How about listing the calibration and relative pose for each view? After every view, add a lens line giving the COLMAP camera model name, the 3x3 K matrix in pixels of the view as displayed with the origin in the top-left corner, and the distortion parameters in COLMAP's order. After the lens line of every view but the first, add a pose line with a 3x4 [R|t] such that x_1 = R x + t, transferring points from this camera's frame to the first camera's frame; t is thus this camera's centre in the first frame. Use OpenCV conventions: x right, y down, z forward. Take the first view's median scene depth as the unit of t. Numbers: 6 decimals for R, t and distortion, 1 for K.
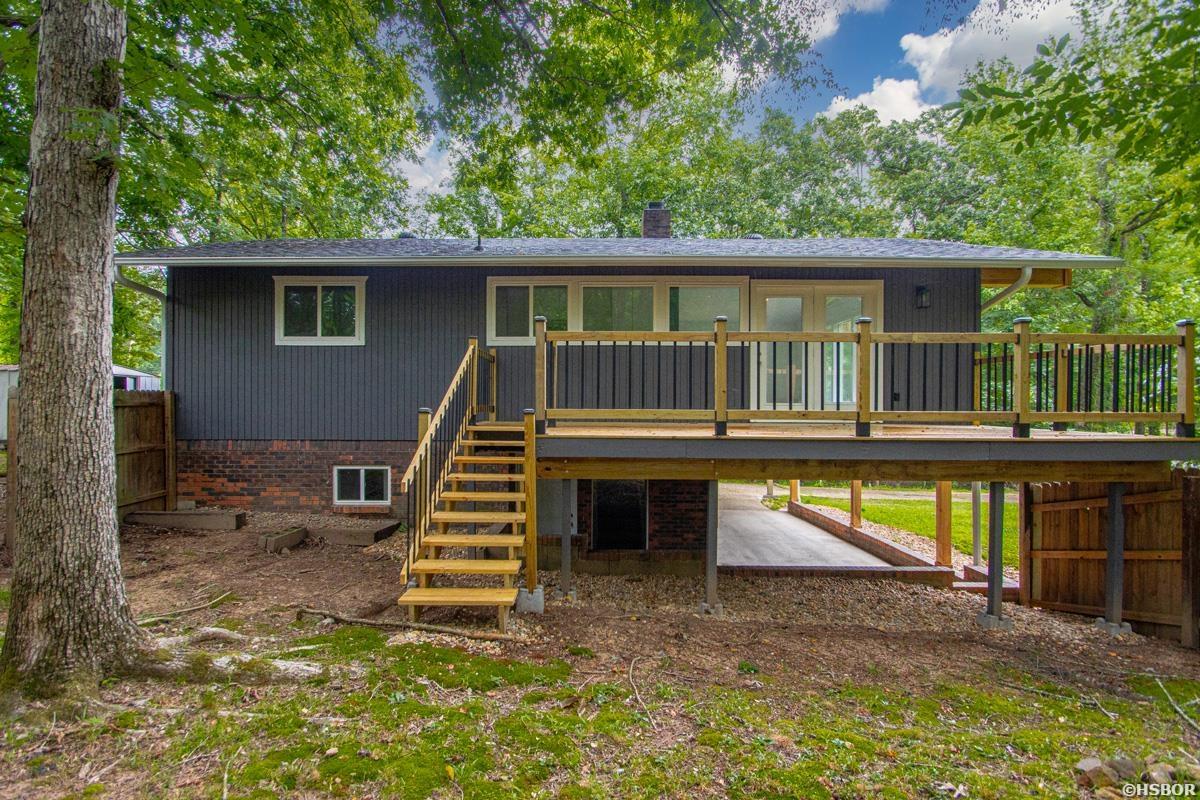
lens RADIAL K [[572.6, 0, 597.6], [0, 572.6, 394.4], [0, 0, 1]] dist [0.011720, -0.018612]
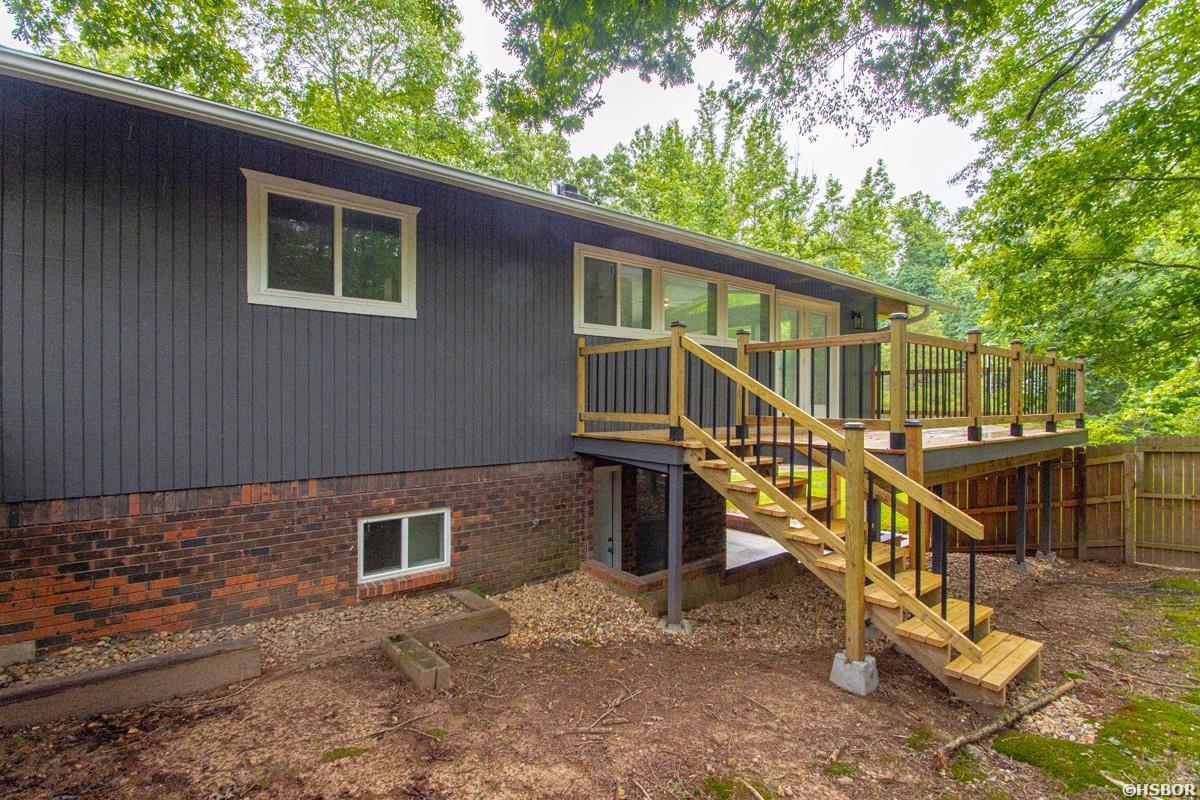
lens RADIAL K [[552.1, 0, 600.0], [0, 552.1, 400.0], [0, 0, 1]] dist [0.014134, -0.015529]
pose [[0.782772, -0.001108, 0.622308, -0.623983], [0.000765, 0.999999, 0.000818, 0.002656], [-0.622308, -0.000164, 0.782772, 0.405045]]
